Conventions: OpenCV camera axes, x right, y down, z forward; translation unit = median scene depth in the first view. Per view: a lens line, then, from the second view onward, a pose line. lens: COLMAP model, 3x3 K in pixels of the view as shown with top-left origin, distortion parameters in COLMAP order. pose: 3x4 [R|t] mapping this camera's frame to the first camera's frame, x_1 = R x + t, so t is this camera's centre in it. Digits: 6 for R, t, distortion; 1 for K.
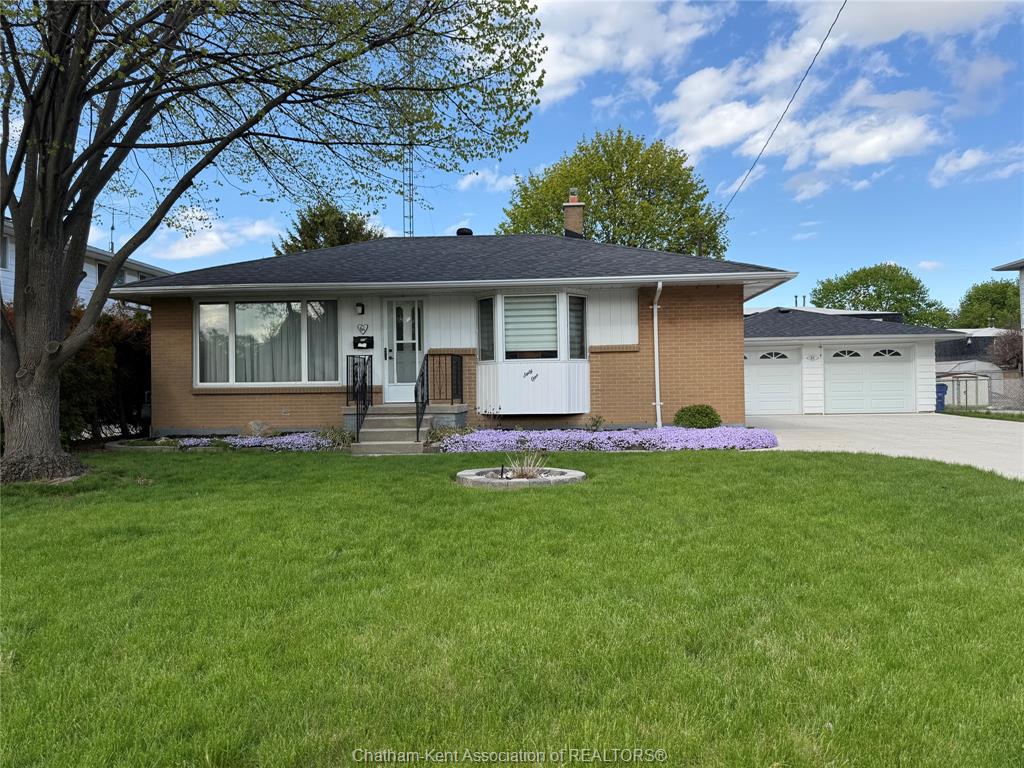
lens RADIAL K [[763.4, 0, 512.0], [0, 763.4, 384.0], [0, 0, 1]] dist [0.005757, 0.001871]
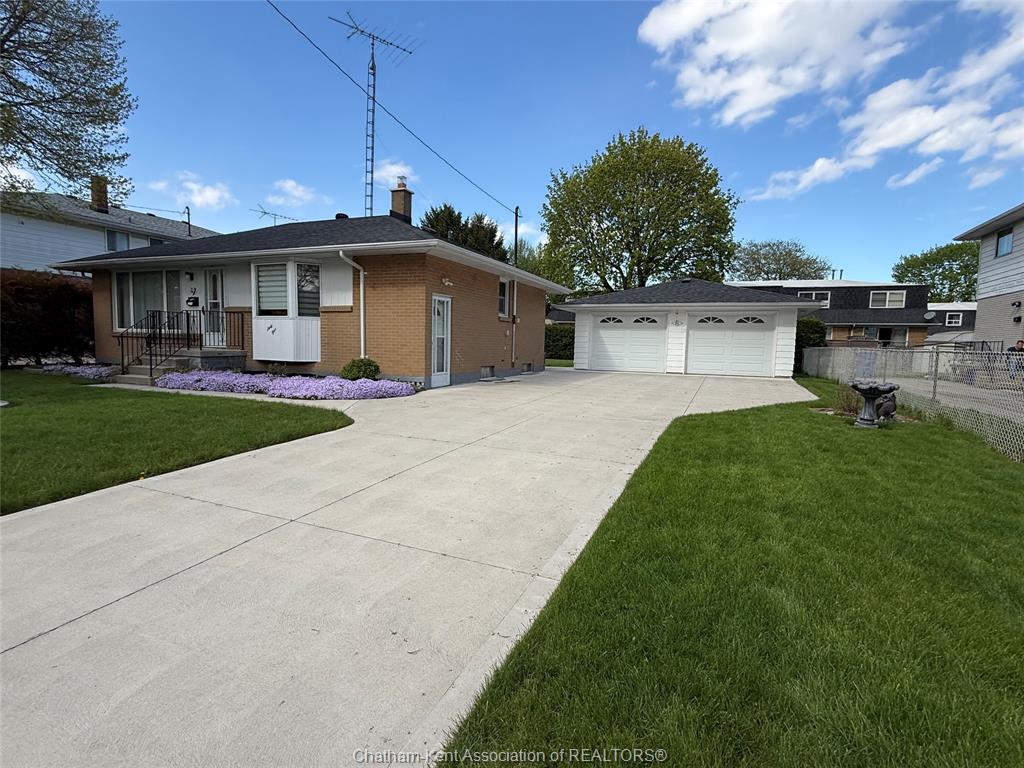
lens RADIAL K [[508.9, 0, 512.0], [0, 508.9, 384.0], [0, 0, 1]] dist [-0.000660, -0.000054]
pose [[0.931844, 0.068475, -0.356340, 0.438729], [-0.034612, 0.994329, 0.100560, -0.012666], [0.361205, -0.081372, 0.928929, 0.232453]]
